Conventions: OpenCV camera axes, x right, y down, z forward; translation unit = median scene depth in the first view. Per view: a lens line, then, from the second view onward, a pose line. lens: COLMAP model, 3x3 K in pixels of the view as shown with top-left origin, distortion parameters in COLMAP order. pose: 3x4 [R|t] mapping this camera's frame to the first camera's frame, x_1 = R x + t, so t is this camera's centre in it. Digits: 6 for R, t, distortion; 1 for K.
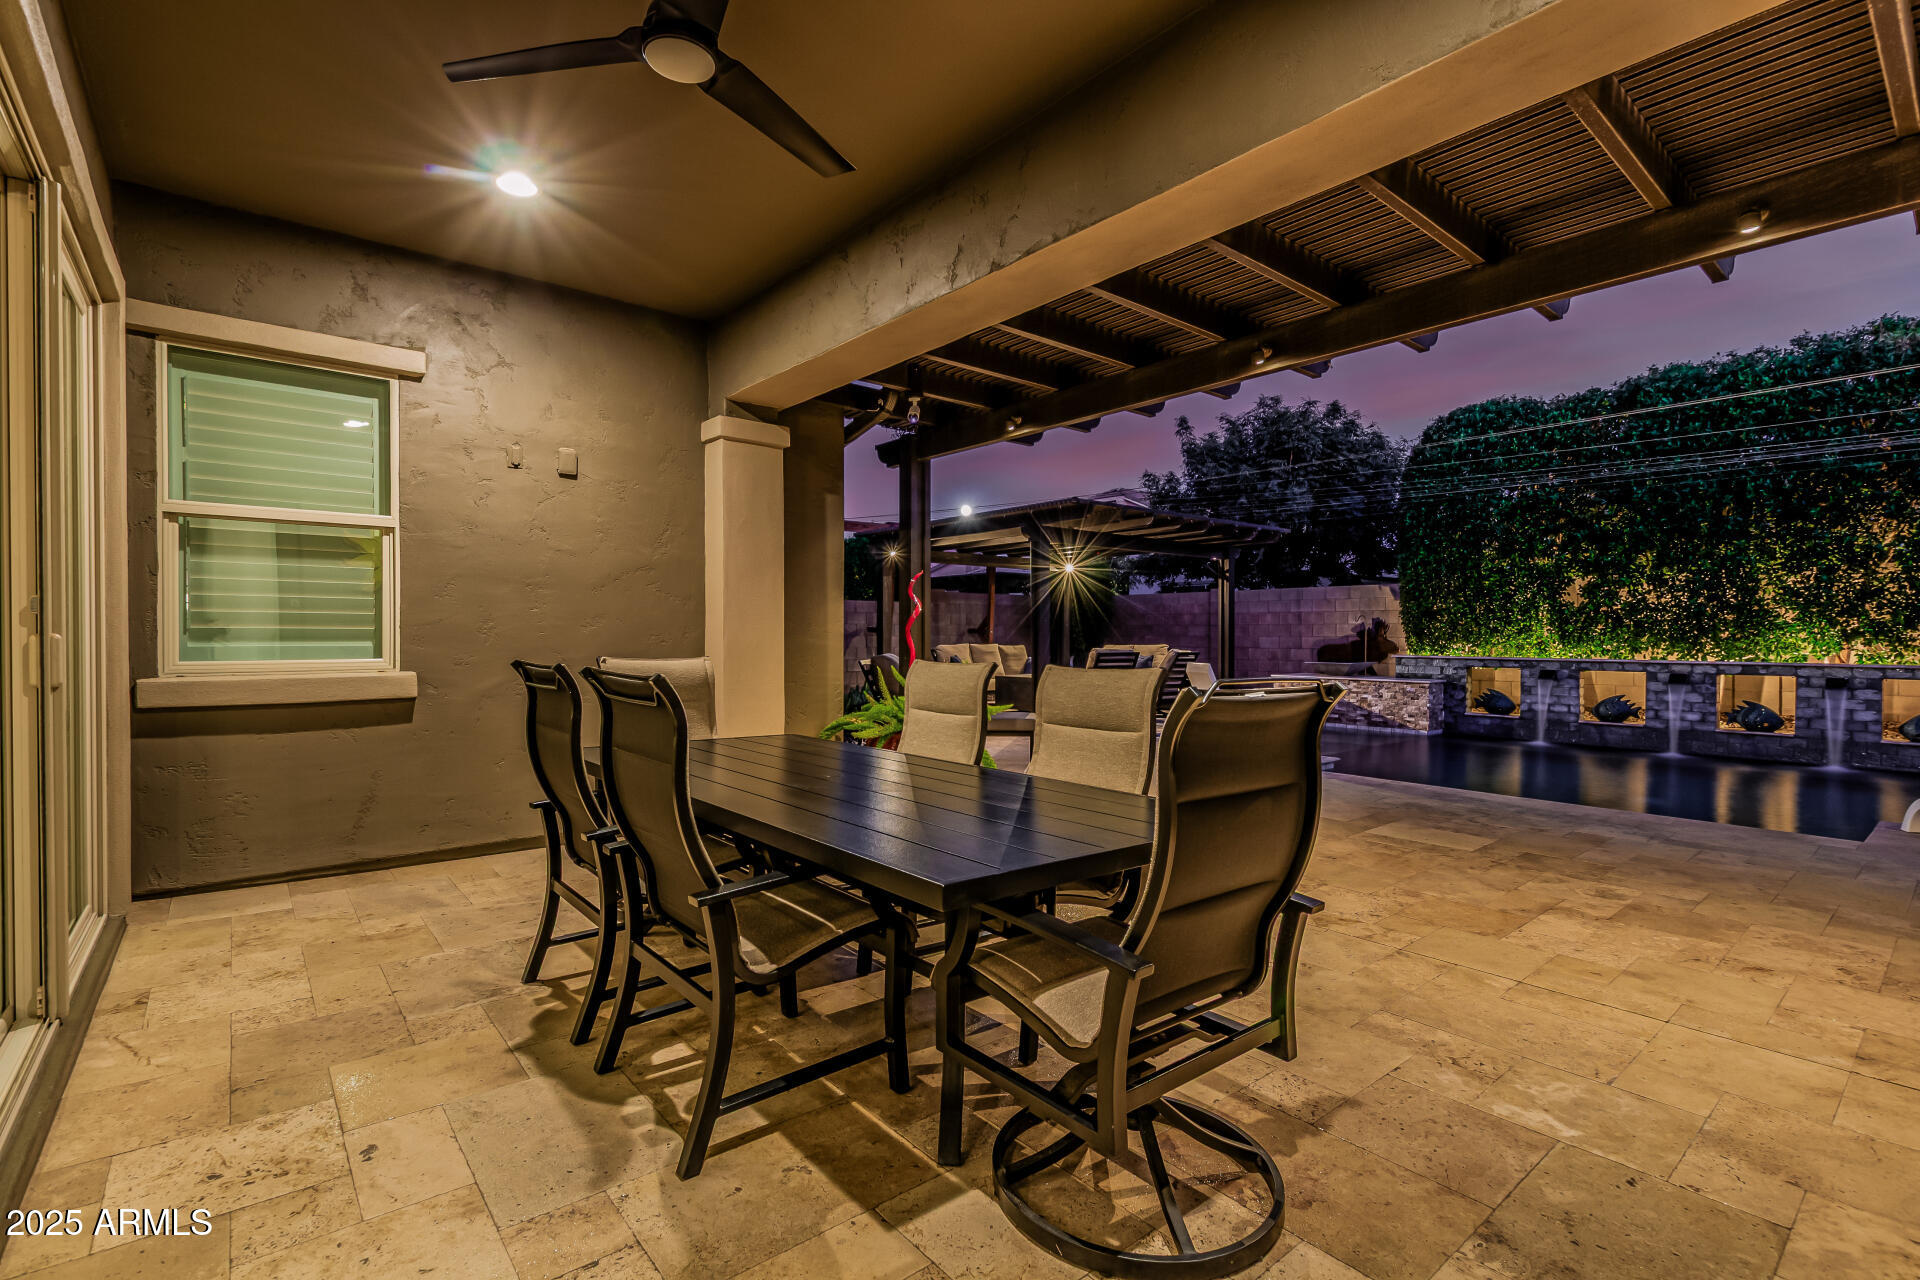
lens RADIAL K [[874.3, 0, 967.5], [0, 874.3, 643.1], [0, 0, 1]] dist [0.002113, -0.000818]
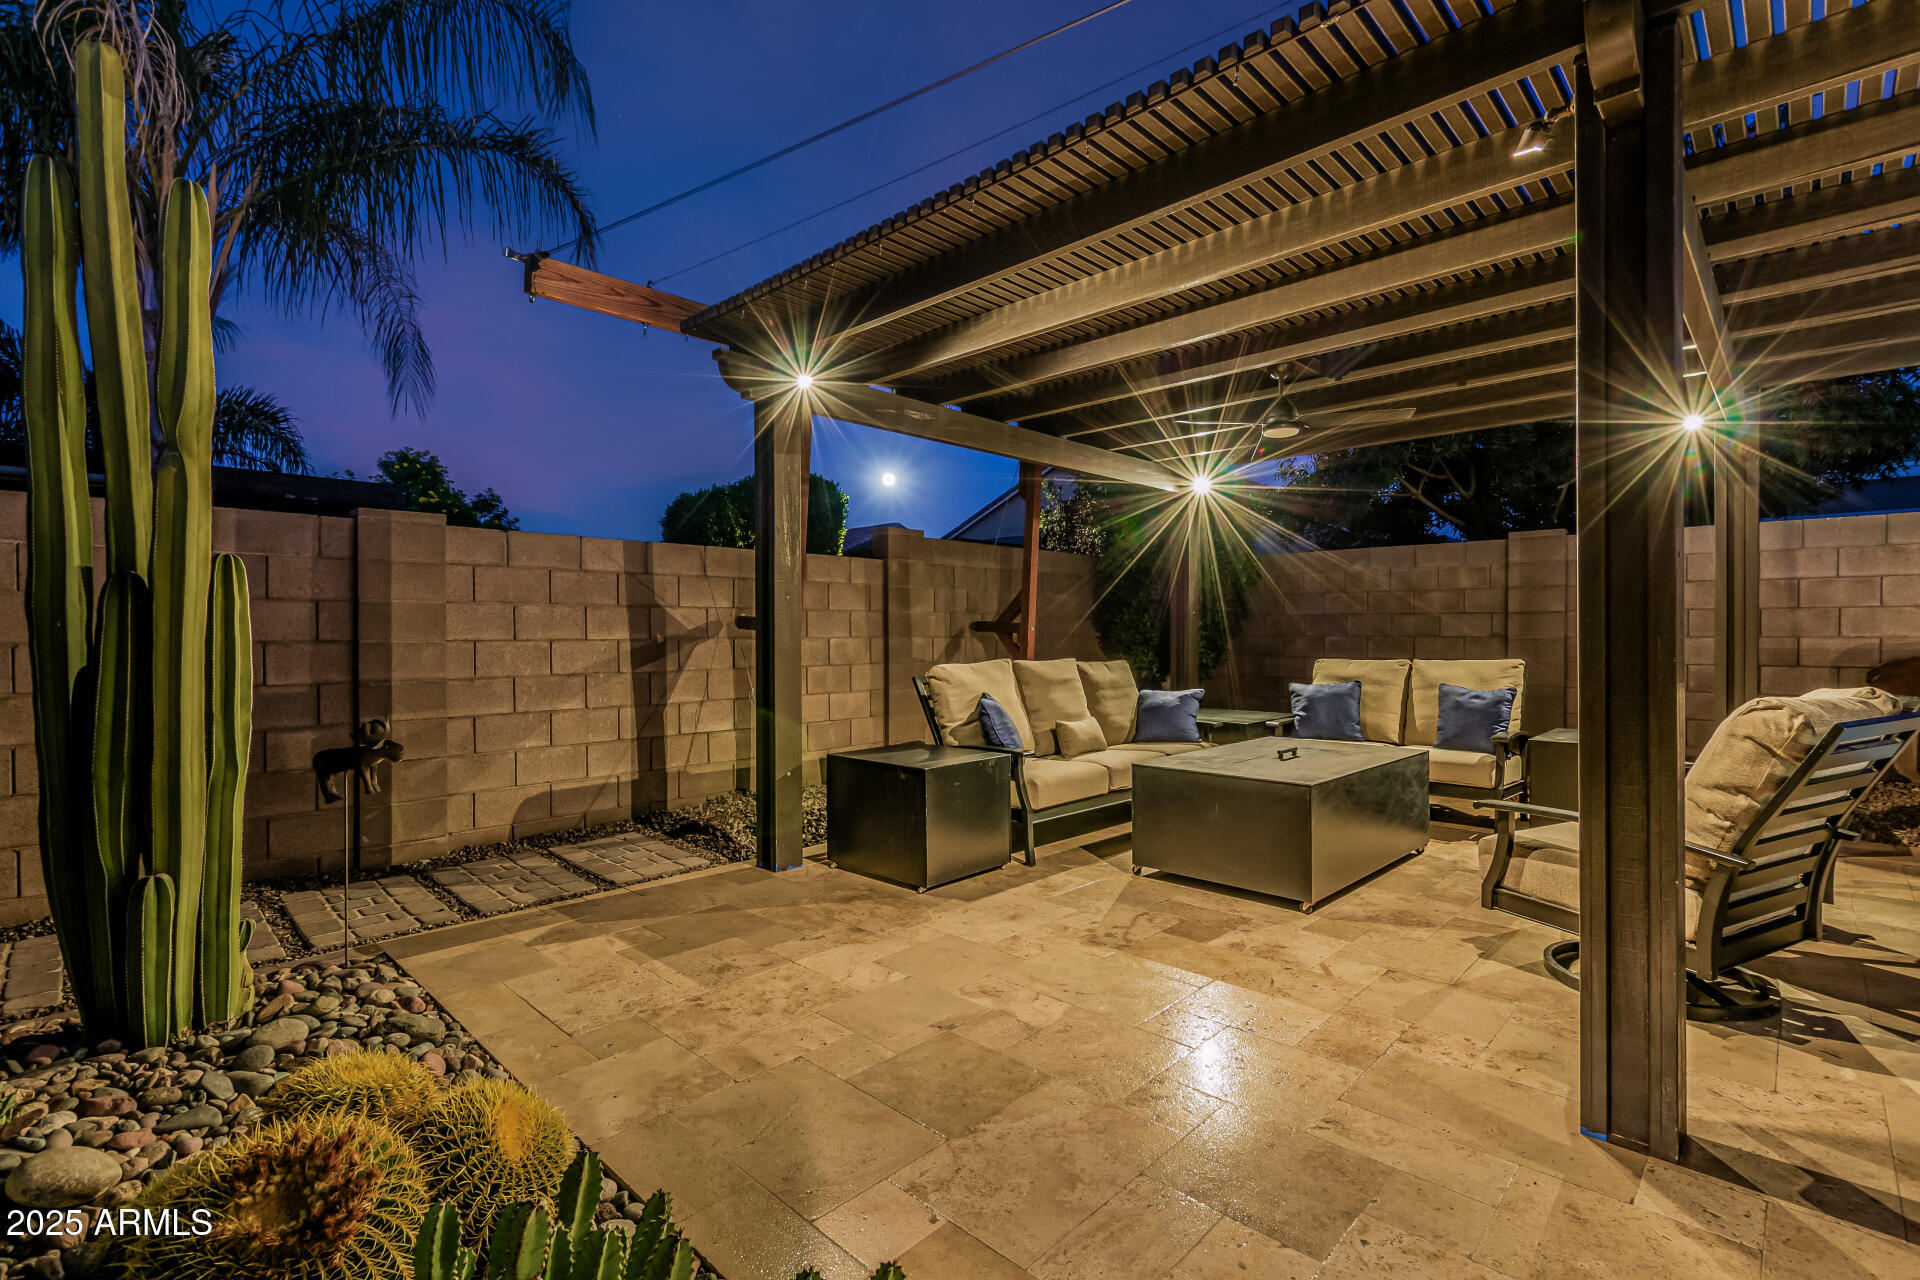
lens RADIAL K [[874.3, 0, 952.9], [0, 874.3, 640.1], [0, 0, 1]] dist [0.002113, -0.000818]
pose [[0.995930, -0.003652, 0.090055, -0.070955], [0.004090, 0.999981, -0.004686, -0.007395], [-0.090036, 0.005035, 0.995926, 0.796769]]
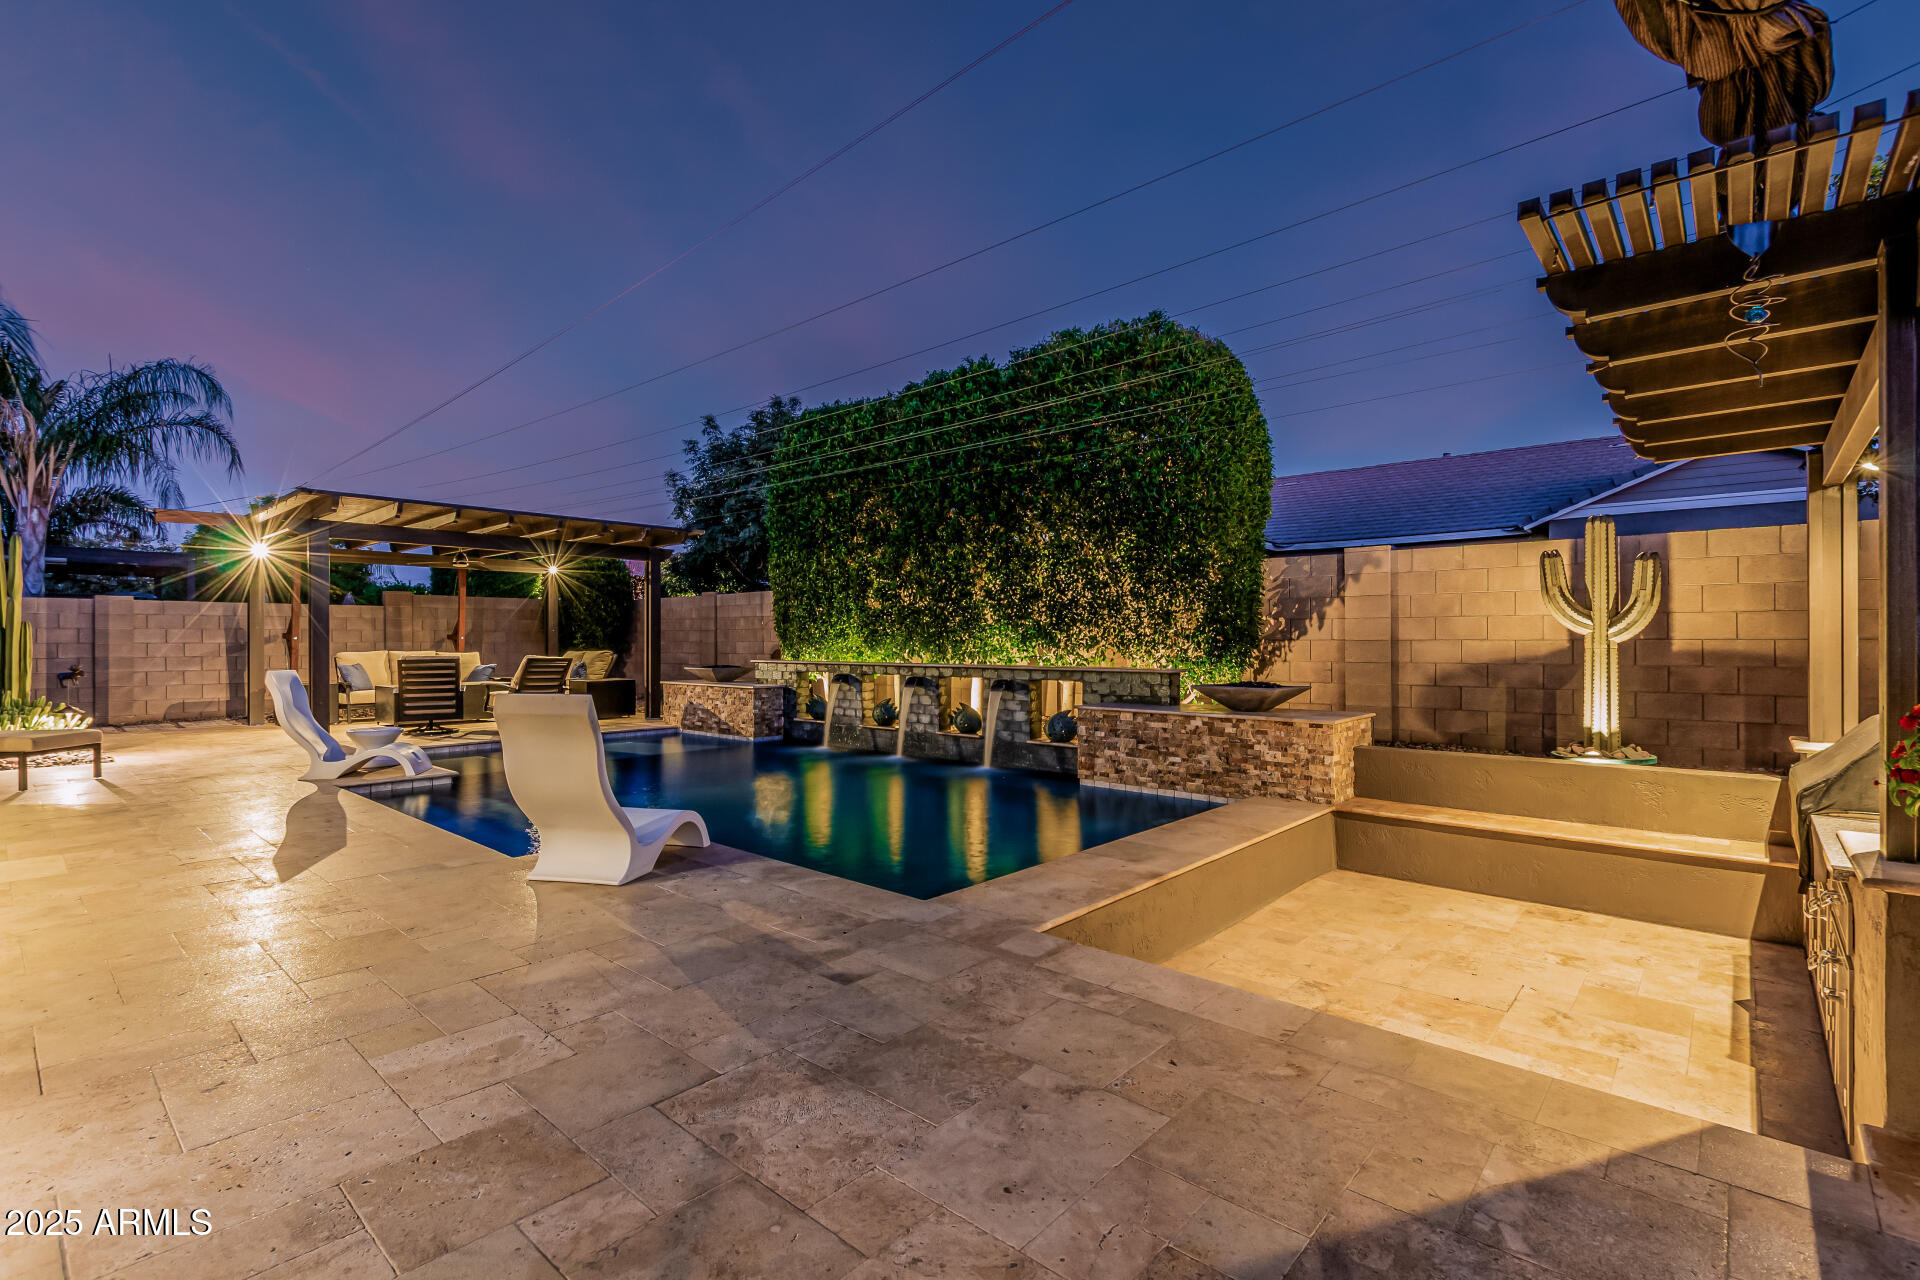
lens RADIAL K [[874.3, 0, 963.8], [0, 874.3, 636.7], [0, 0, 1]] dist [0.002113, -0.000818]
pose [[0.990541, -0.002824, 0.137184, 0.602284], [0.005210, 0.999841, -0.017032, 0.006017], [-0.137115, 0.017586, 0.990399, 0.005144]]
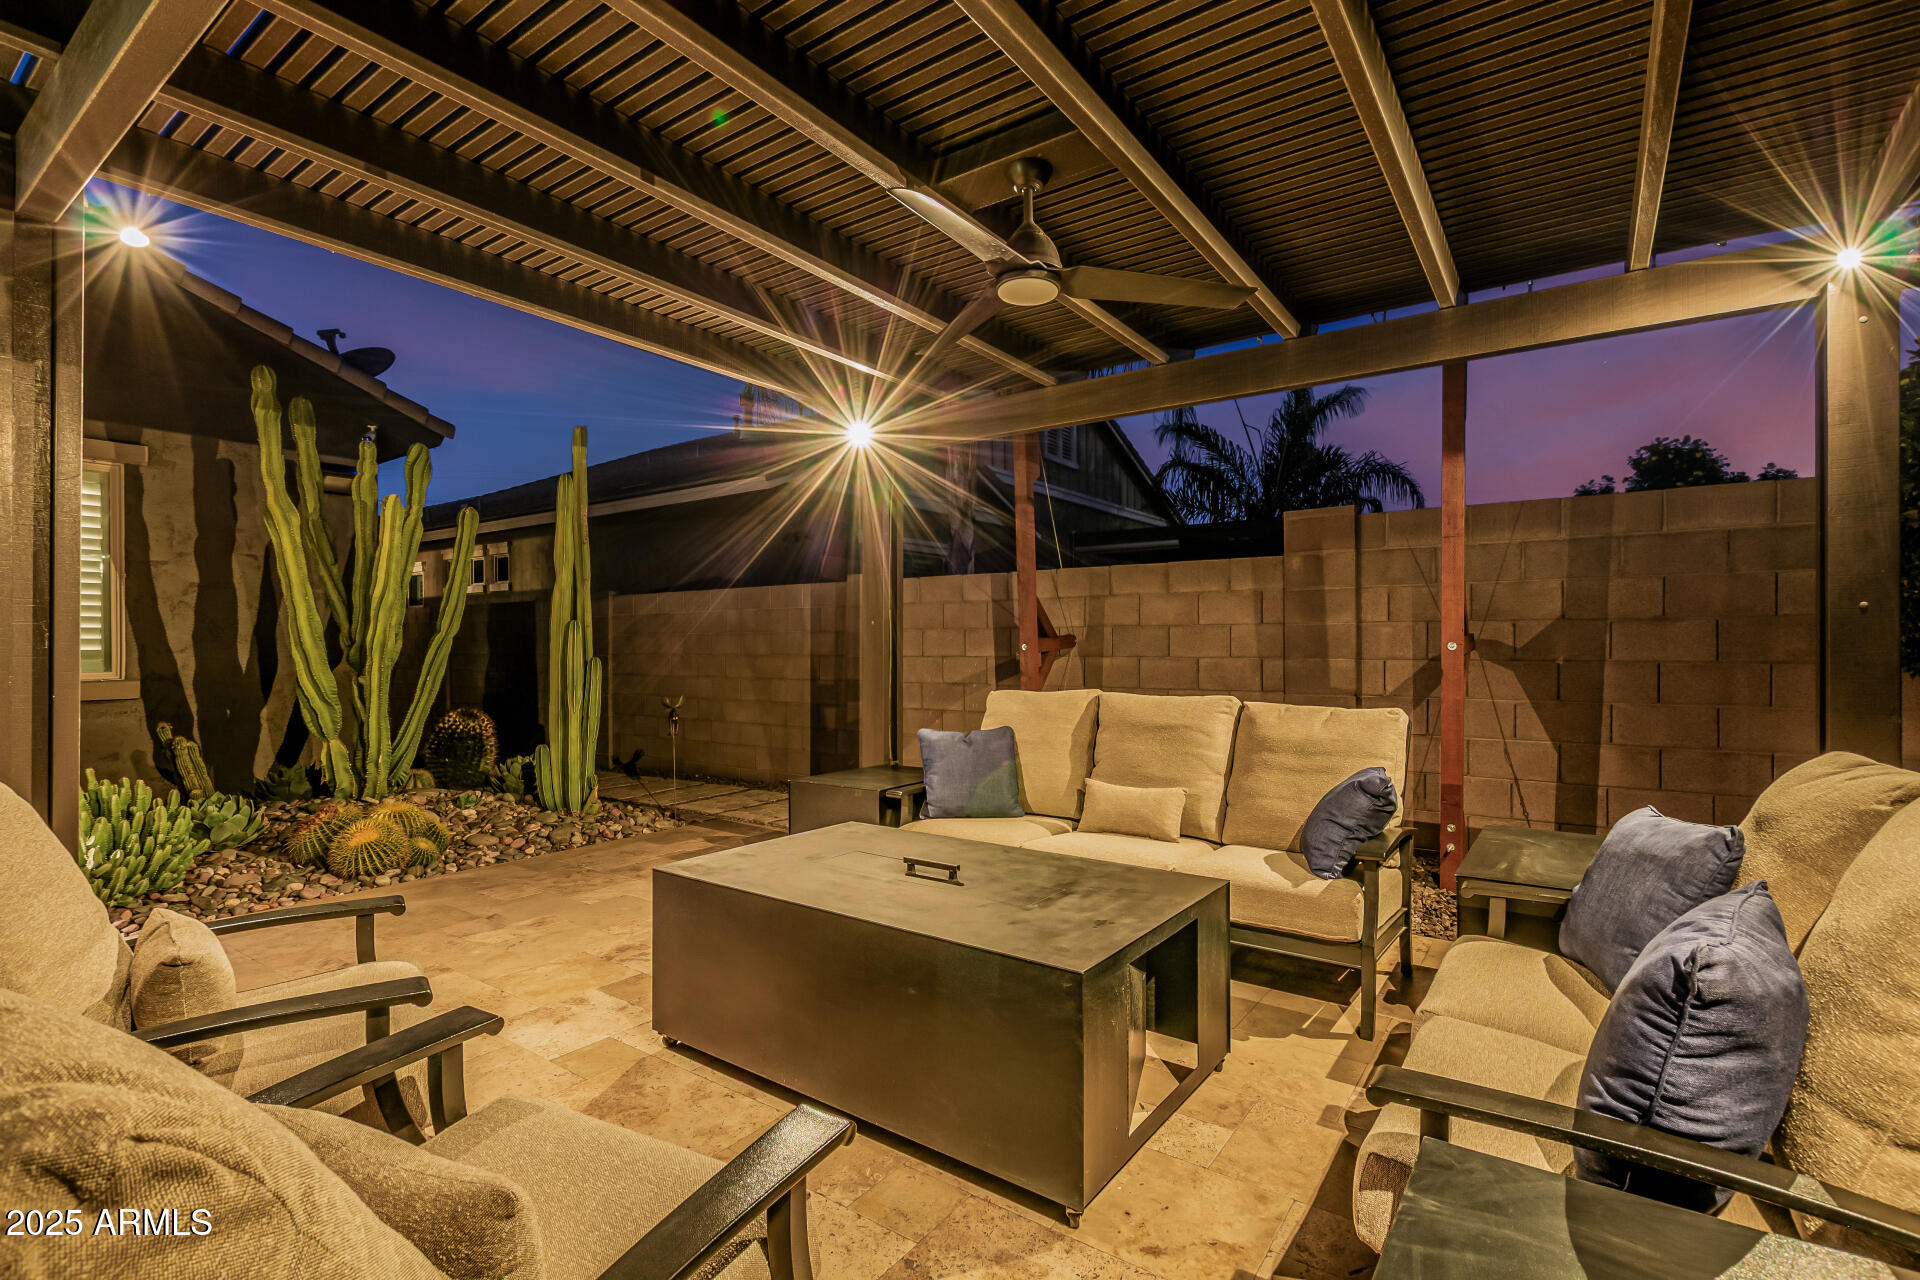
lens RADIAL K [[874.3, 0, 966.2], [0, 874.3, 641.1], [0, 0, 1]] dist [0.002113, -0.000818]
pose [[0.250732, -0.005864, -0.968039, 0.332392], [-0.009221, 0.999922, -0.008445, -0.015524], [0.968013, 0.011044, 0.250658, 1.120486]]
